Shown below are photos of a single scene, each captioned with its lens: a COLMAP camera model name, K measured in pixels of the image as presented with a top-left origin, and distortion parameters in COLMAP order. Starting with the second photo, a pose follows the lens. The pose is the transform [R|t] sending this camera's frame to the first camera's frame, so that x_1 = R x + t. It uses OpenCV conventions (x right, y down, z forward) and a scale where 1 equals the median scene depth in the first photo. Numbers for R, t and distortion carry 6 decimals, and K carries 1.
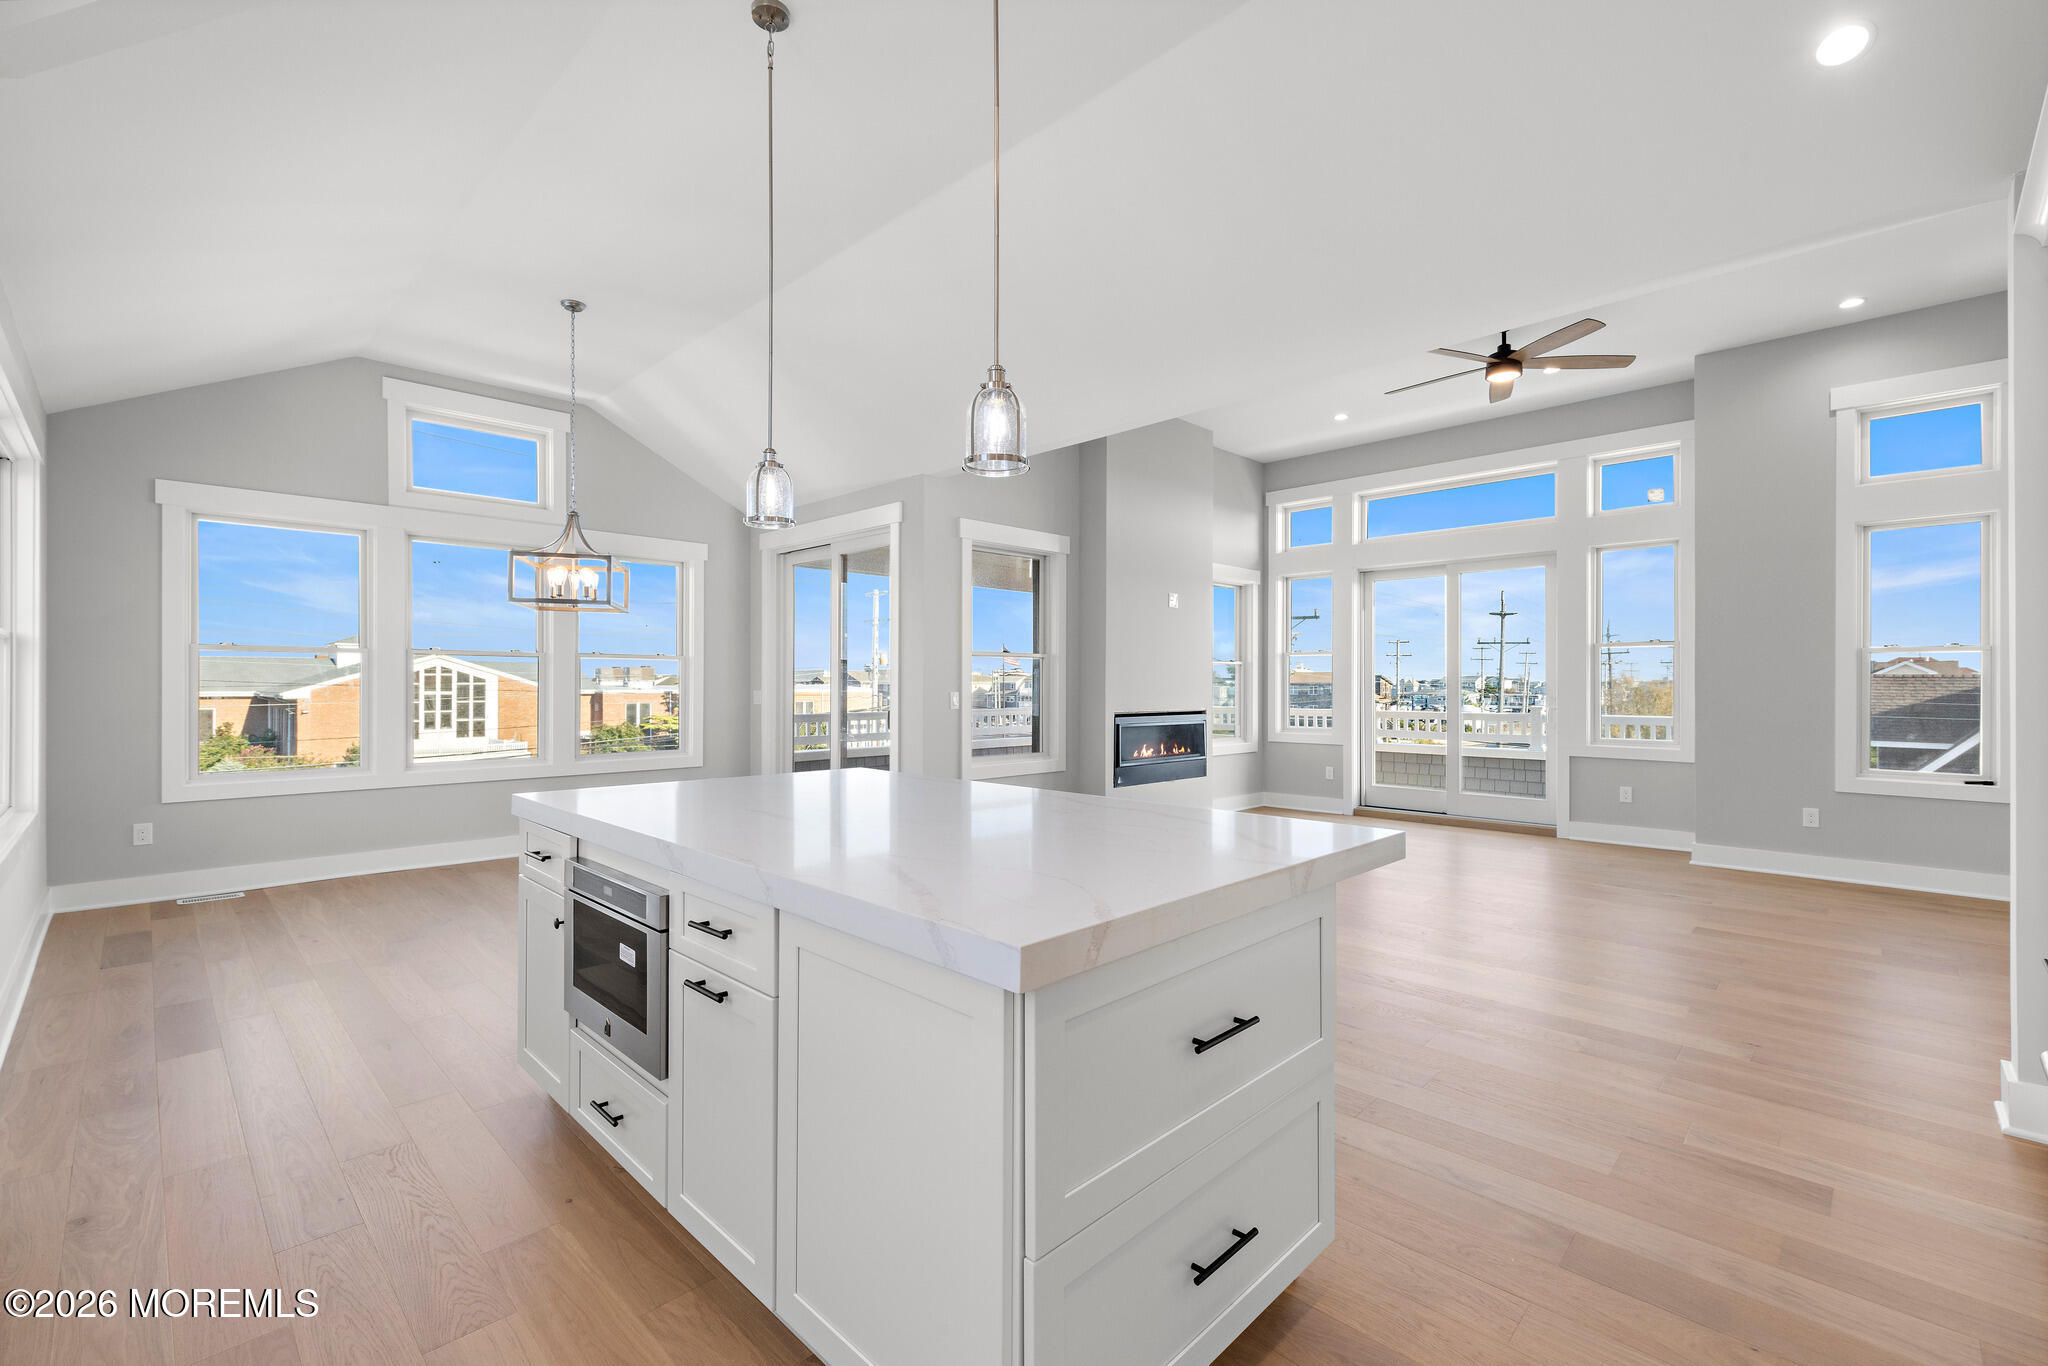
lens RADIAL K [[882.1, 0, 1025.7], [0, 882.1, 681.7], [0, 0, 1]] dist [0.000488, 0.000058]
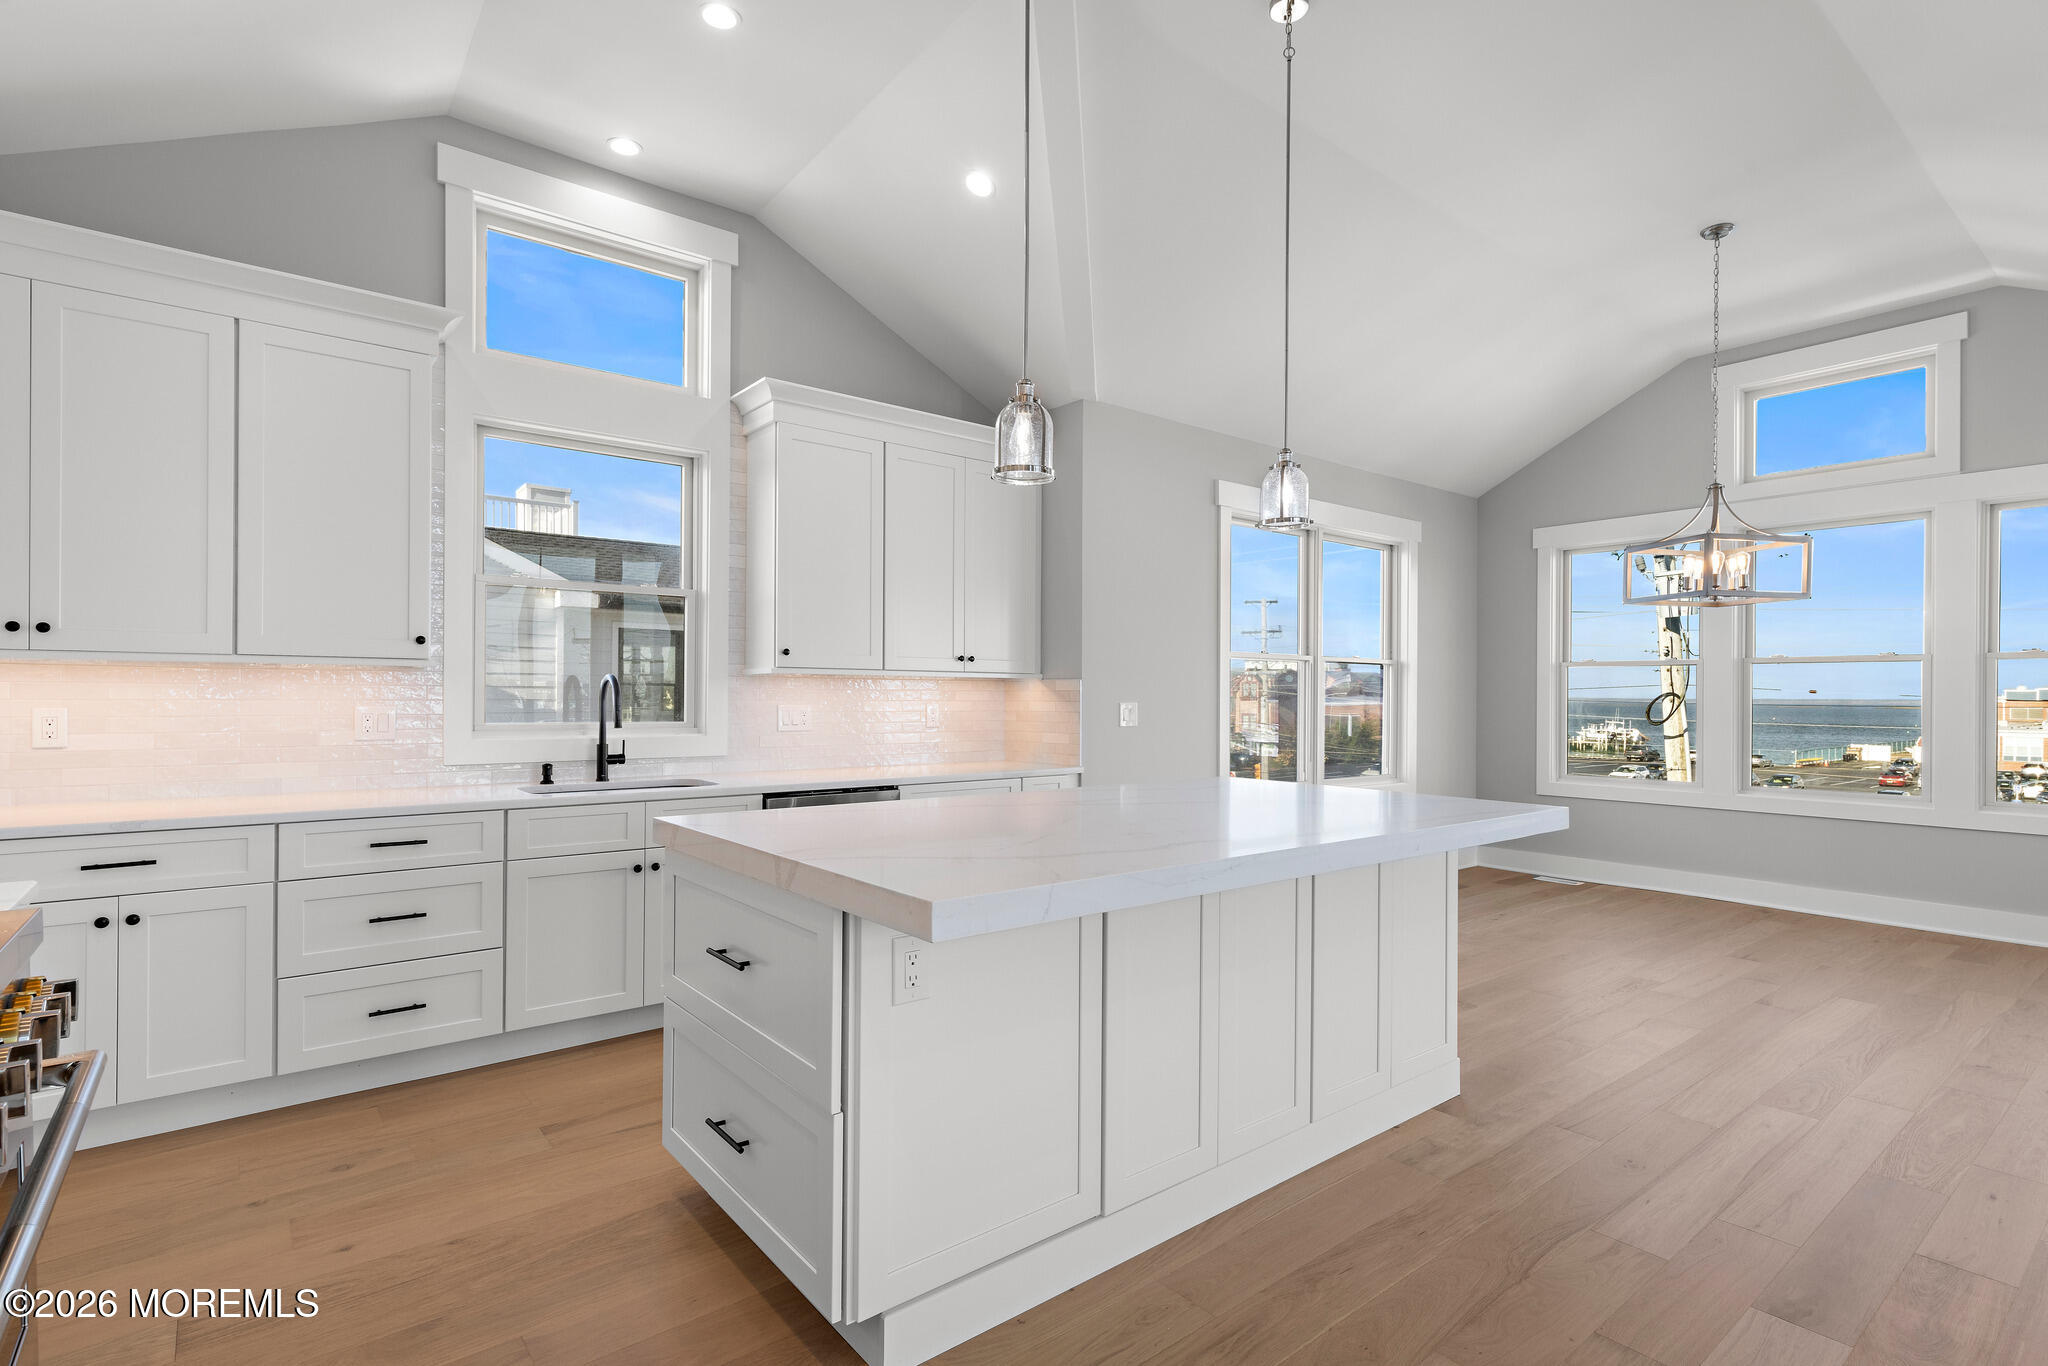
lens RADIAL K [[989.9, 0, 1023.3], [0, 989.9, 689.9], [0, 0, 1]] dist [0.000473, -0.000035]
pose [[-0.120414, -0.007199, -0.992698, 0.399135], [-0.004911, 0.999966, -0.006656, 0.006676], [0.992712, 0.004074, -0.120445, 0.401839]]
